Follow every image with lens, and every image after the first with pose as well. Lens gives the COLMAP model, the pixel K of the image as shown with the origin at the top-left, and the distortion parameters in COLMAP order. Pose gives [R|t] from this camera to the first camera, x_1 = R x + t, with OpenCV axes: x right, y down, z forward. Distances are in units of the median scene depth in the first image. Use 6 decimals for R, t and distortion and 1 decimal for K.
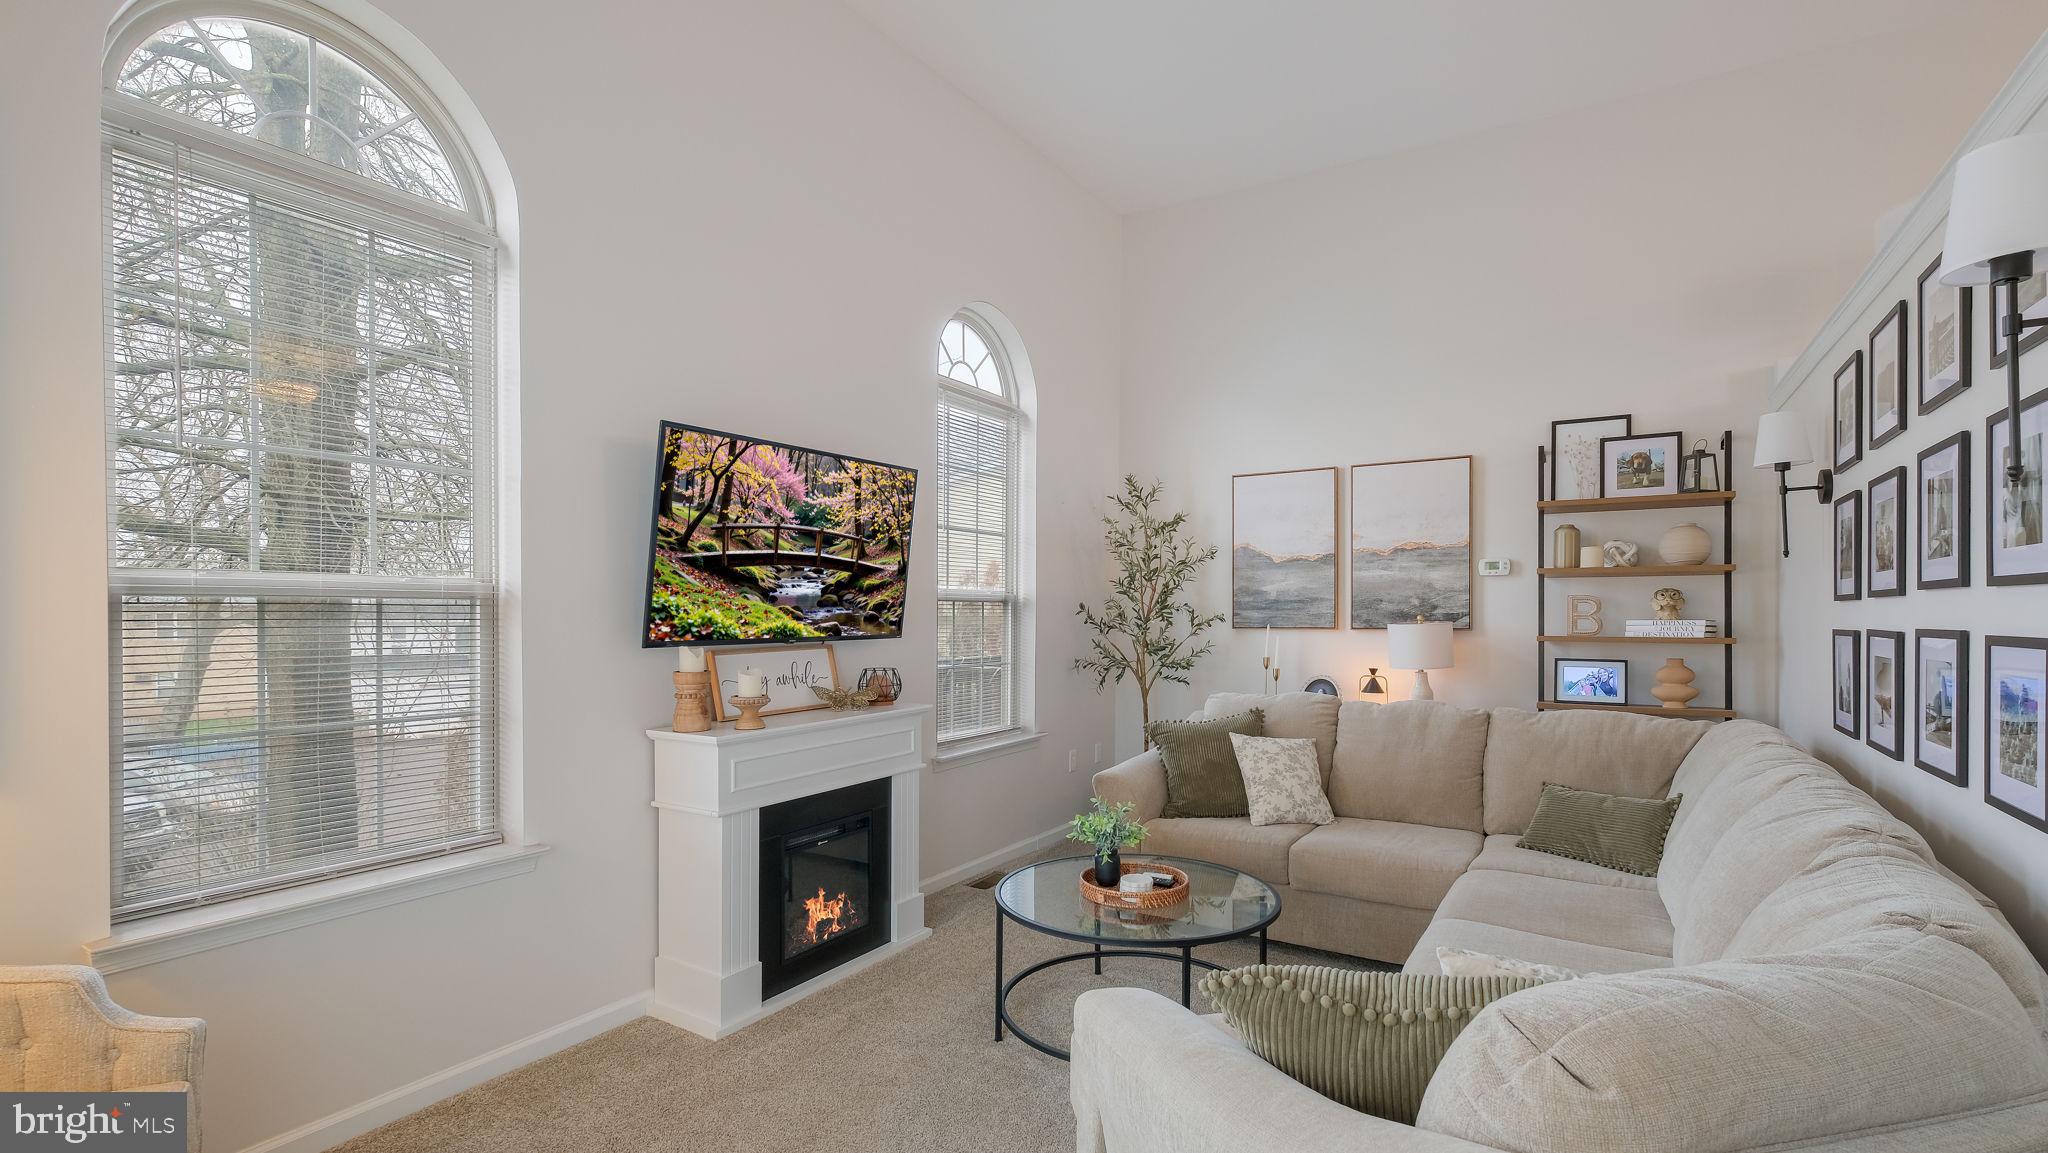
lens RADIAL K [[907.8, 0, 1026.5], [0, 907.8, 618.3], [0, 0, 1]] dist [0.001000, 0.000068]
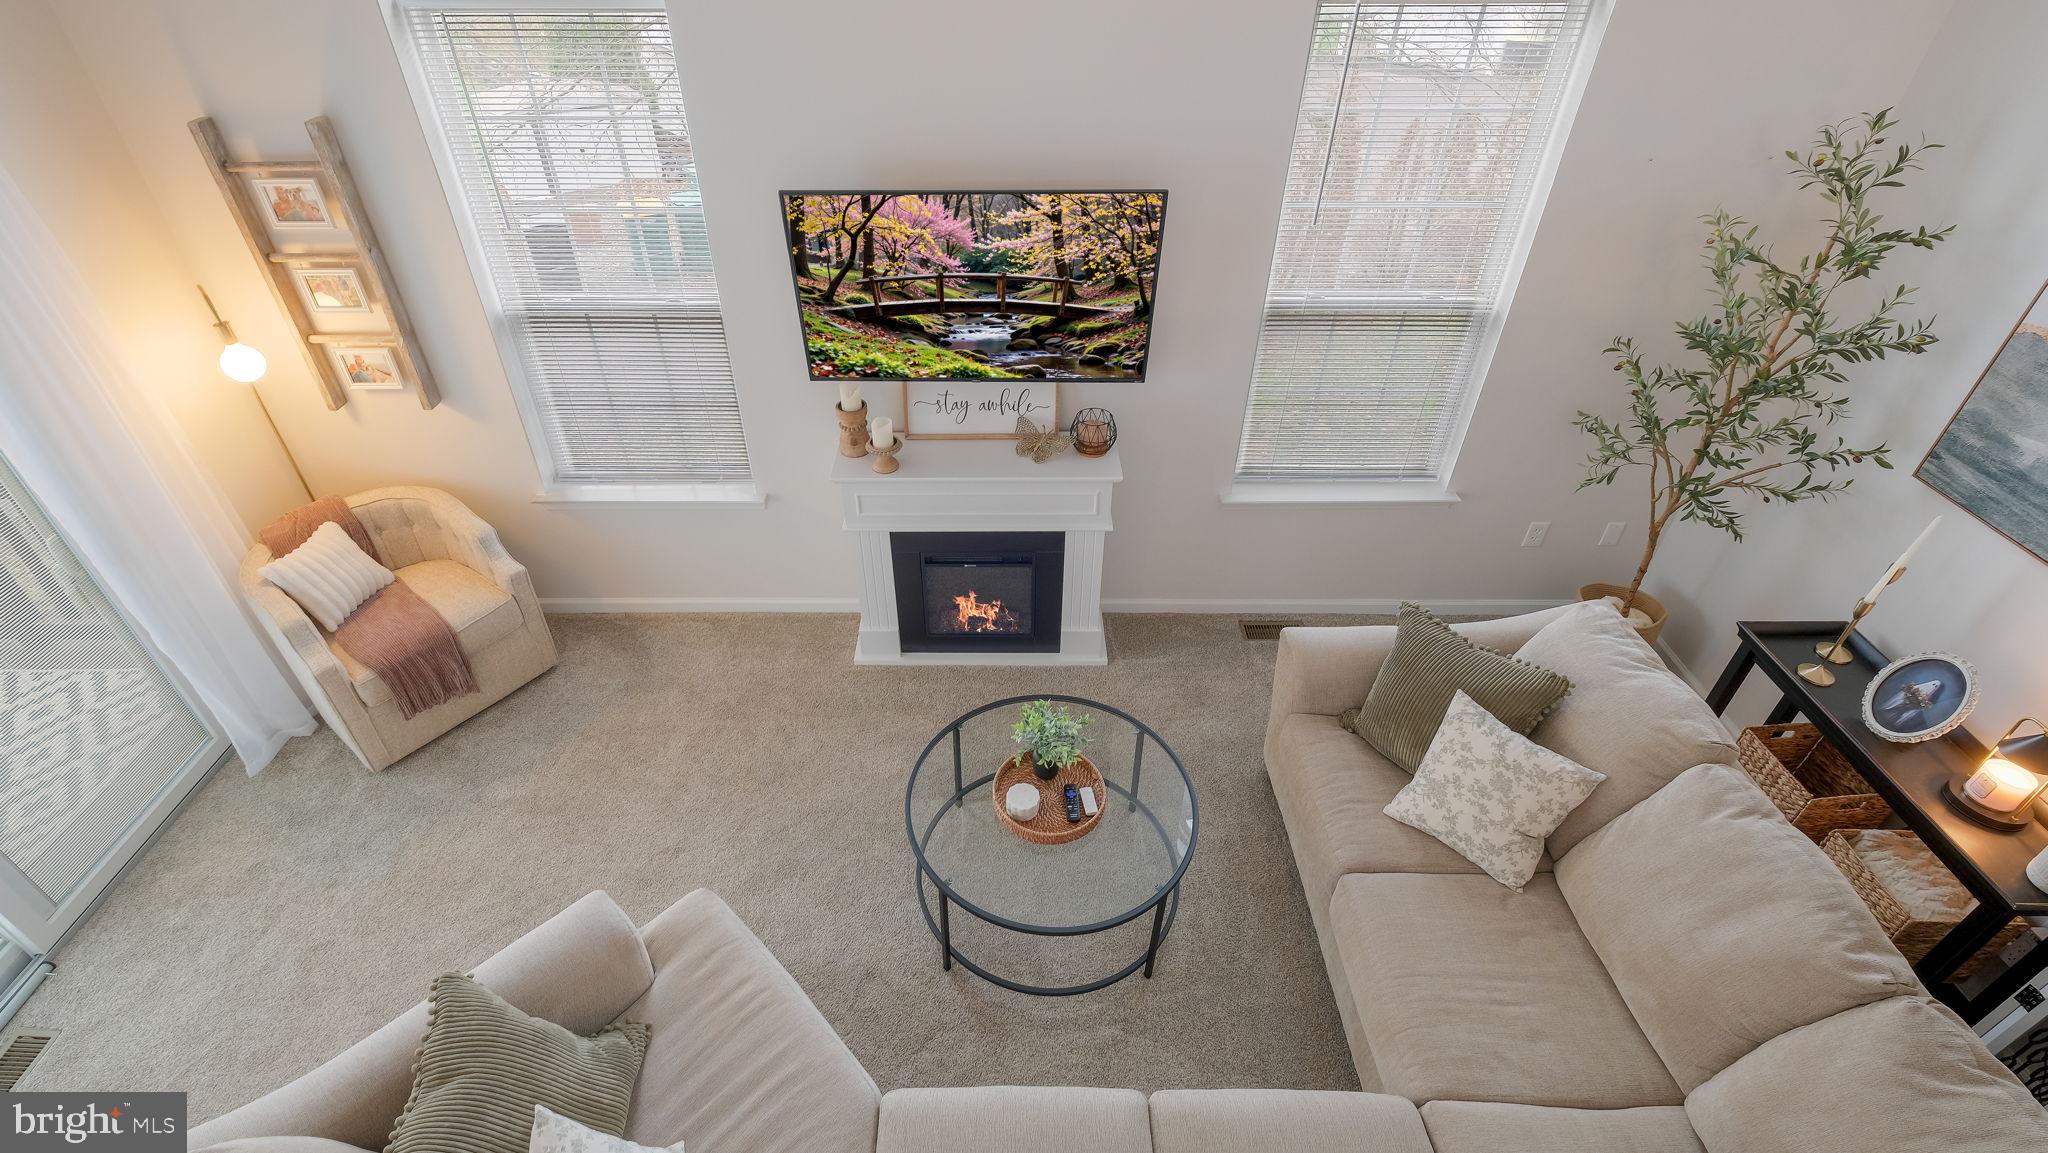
lens RADIAL K [[914.9, 0, 1015.6], [0, 914.9, 549.8], [0, 0, 1]] dist [0.001979, 0.000312]
pose [[0.540599, 0.503676, -0.673842, 0.548309], [-0.011197, 0.805209, 0.592886, -0.431927], [0.841206, -0.312968, 0.440935, 0.548708]]
